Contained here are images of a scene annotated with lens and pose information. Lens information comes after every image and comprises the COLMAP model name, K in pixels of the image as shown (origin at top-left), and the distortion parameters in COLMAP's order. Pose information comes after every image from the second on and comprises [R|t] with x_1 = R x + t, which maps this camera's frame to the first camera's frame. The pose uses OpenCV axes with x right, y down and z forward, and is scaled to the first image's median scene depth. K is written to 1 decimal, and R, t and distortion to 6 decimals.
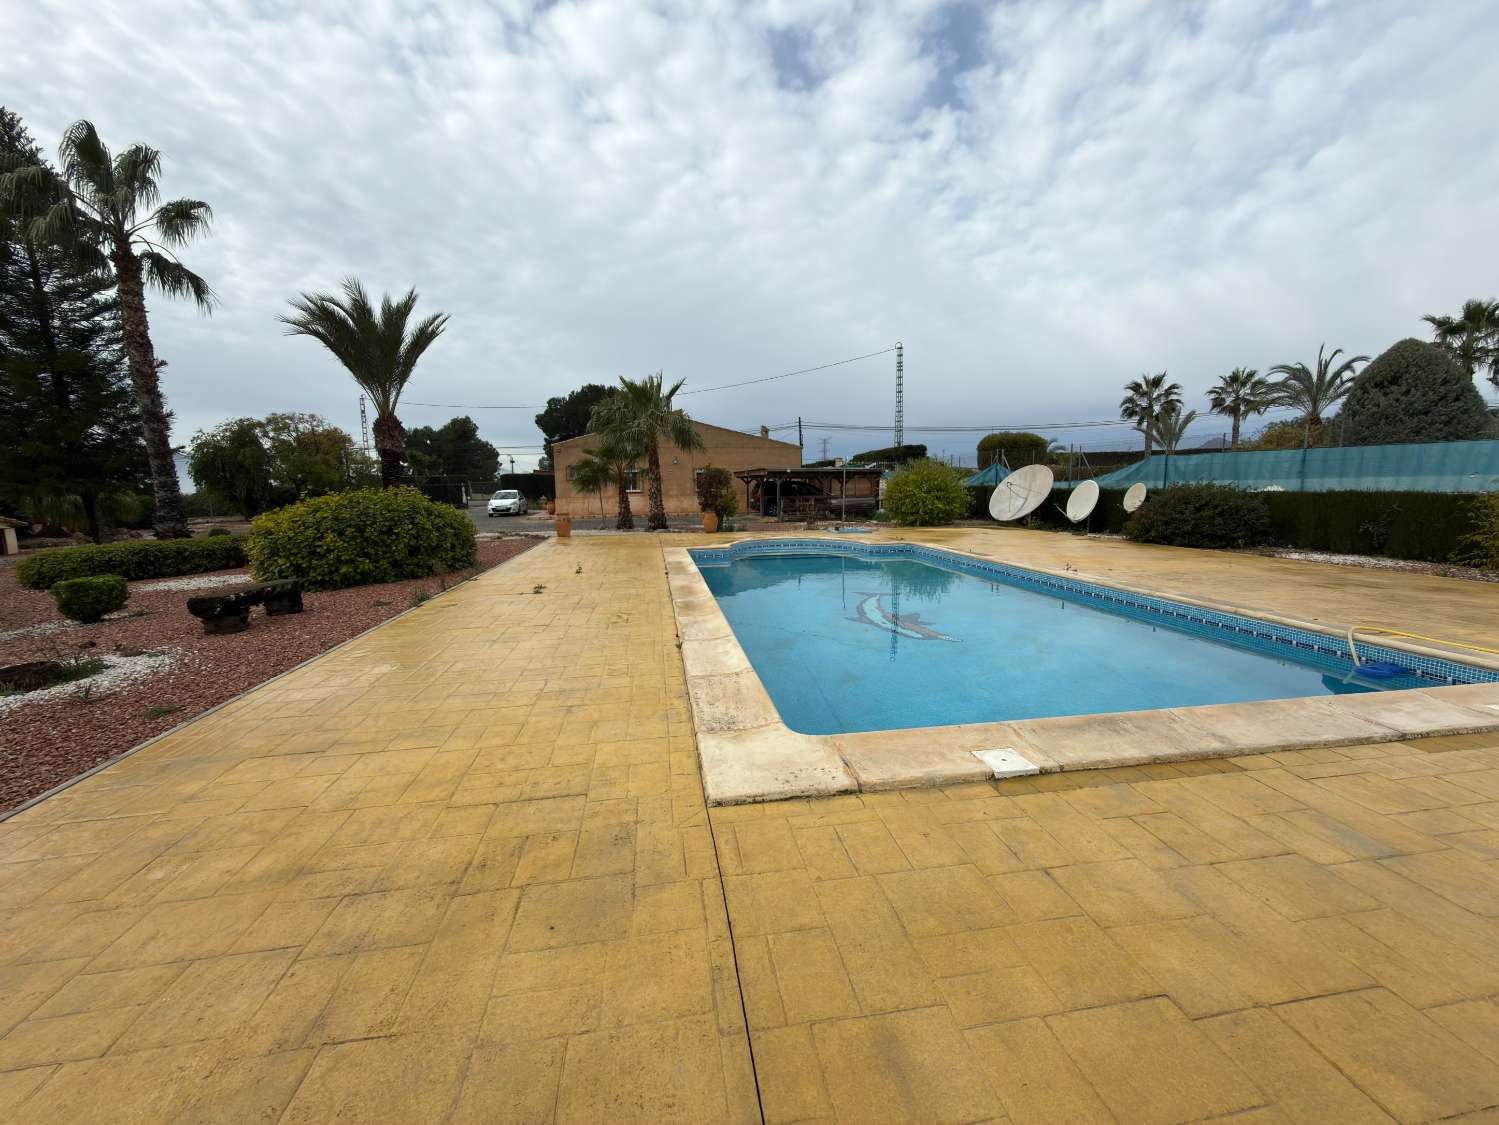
lens RADIAL K [[595.7, 0, 744.7], [0, 595.7, 554.8], [0, 0, 1]] dist [-0.002211, -0.000174]
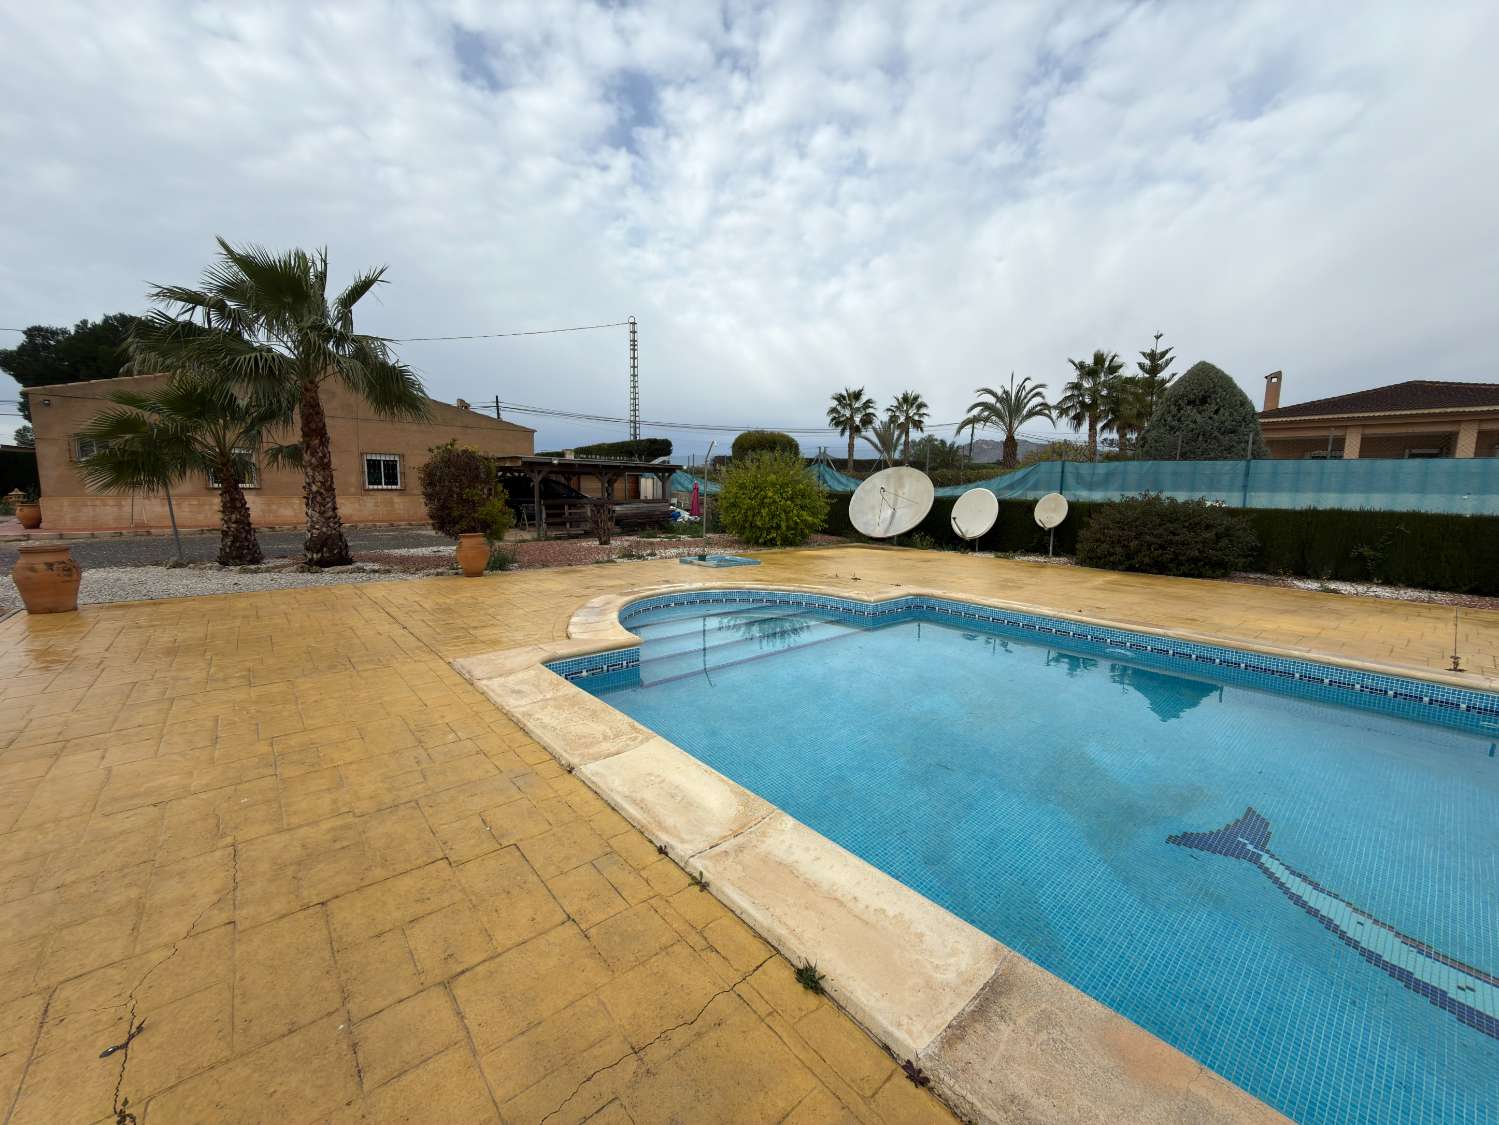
lens RADIAL K [[596.6, 0, 756.5], [0, 596.6, 562.6], [0, 0, 1]] dist [-0.001610, 0.000059]
pose [[0.851988, -0.043836, 0.521723, -0.094413], [0.035954, 0.999035, 0.025226, -0.041639], [-0.522325, -0.002734, 0.852742, 0.353111]]
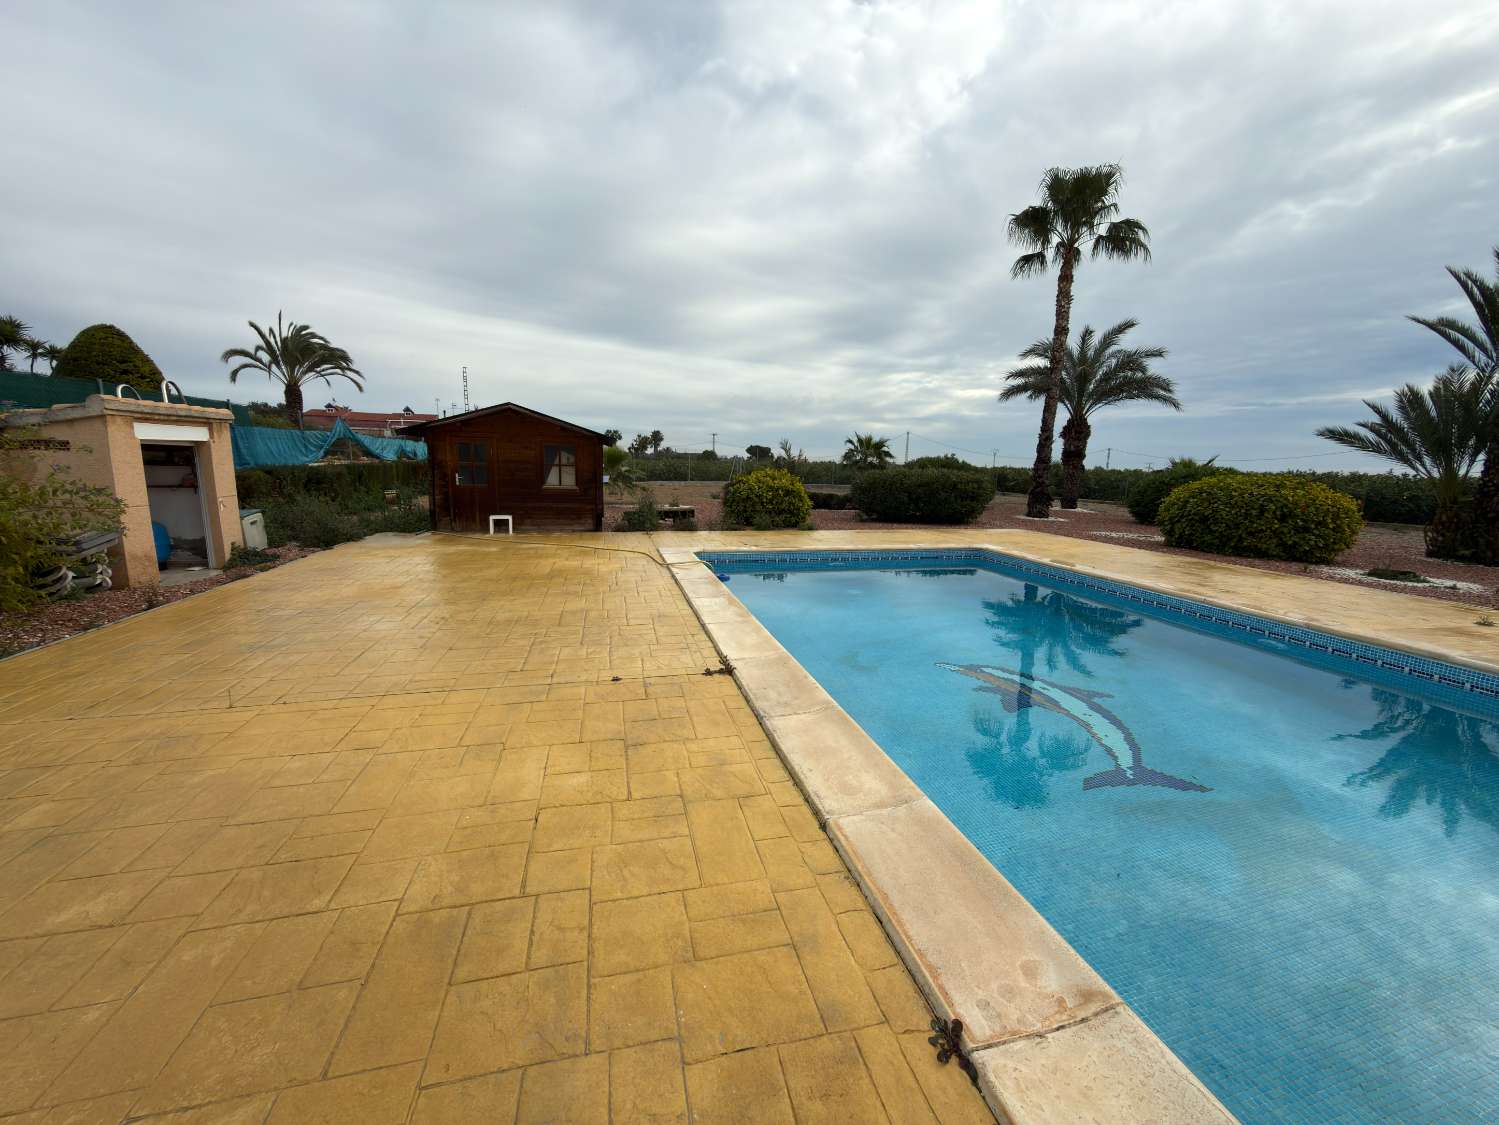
lens RADIAL K [[596.6, 0, 756.5], [0, 596.6, 562.6], [0, 0, 1]] dist [-0.001610, 0.000059]
pose [[-0.981833, 0.014113, -0.189223, 0.249157], [-0.038142, 0.962197, 0.269672, -0.068533], [0.185876, 0.271990, -0.944178, 0.558924]]
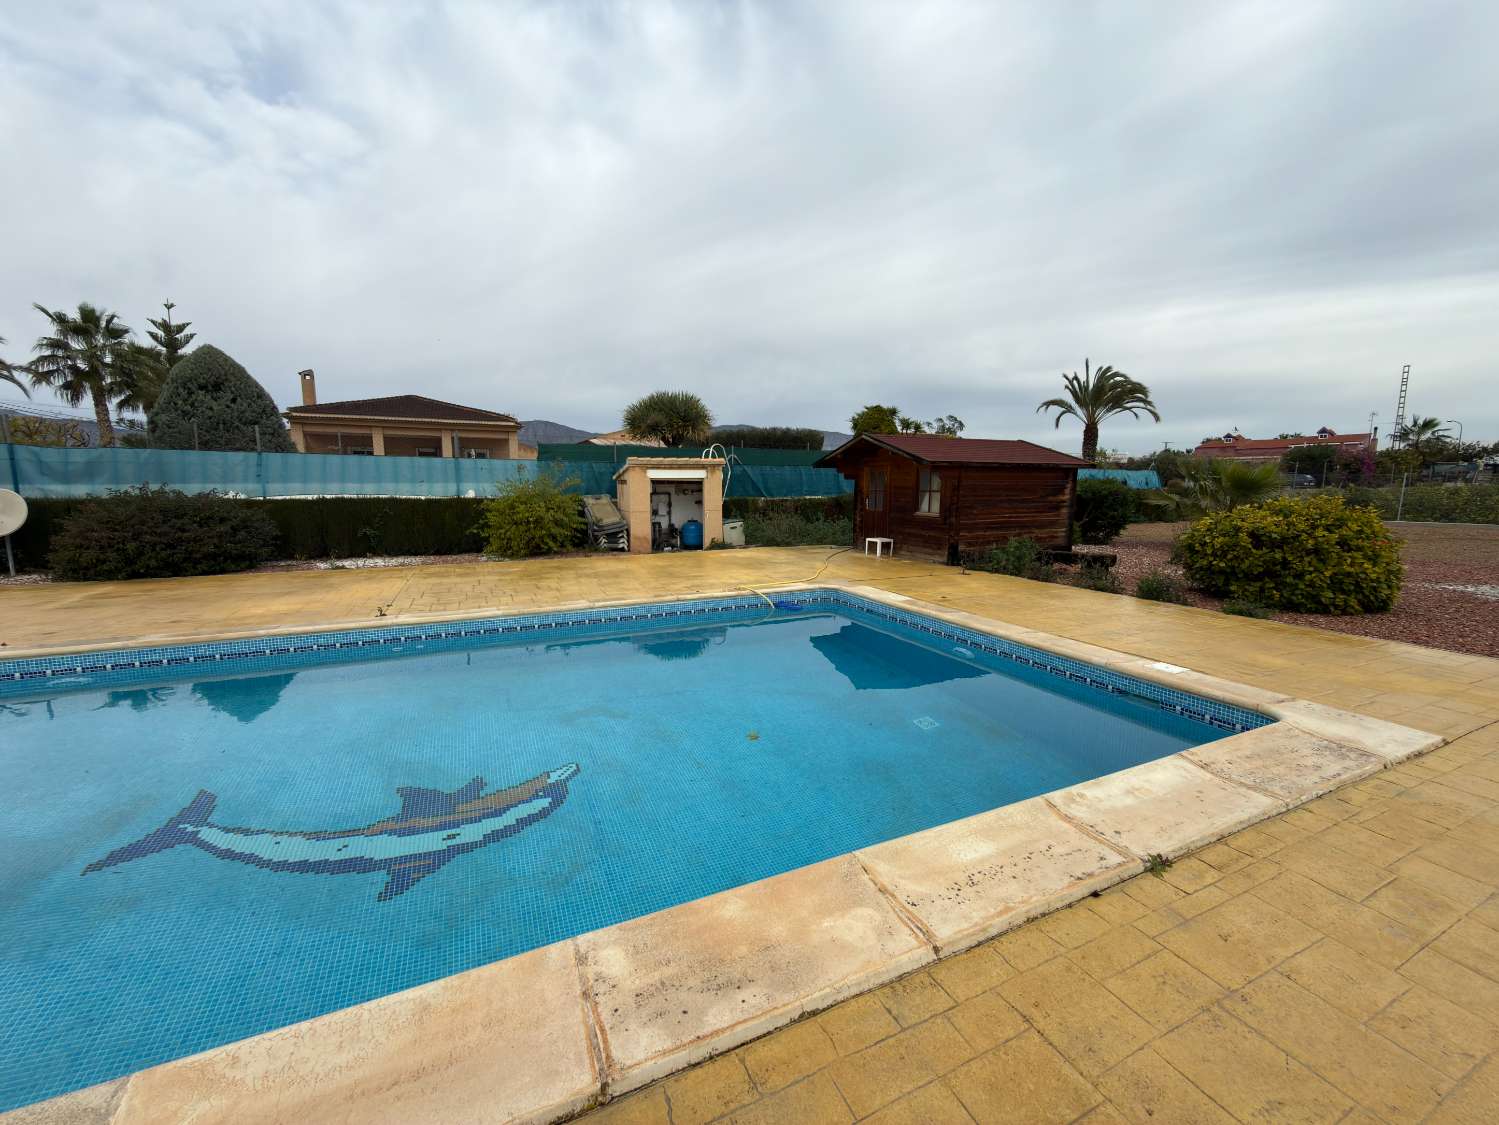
lens RADIAL K [[596.6, 0, 756.5], [0, 596.6, 562.6], [0, 0, 1]] dist [-0.001610, 0.000059]
pose [[-0.277310, -0.113929, 0.954002, -0.093689], [0.109612, 0.982710, 0.149220, -0.036524], [-0.954507, 0.145951, -0.260028, 0.303261]]
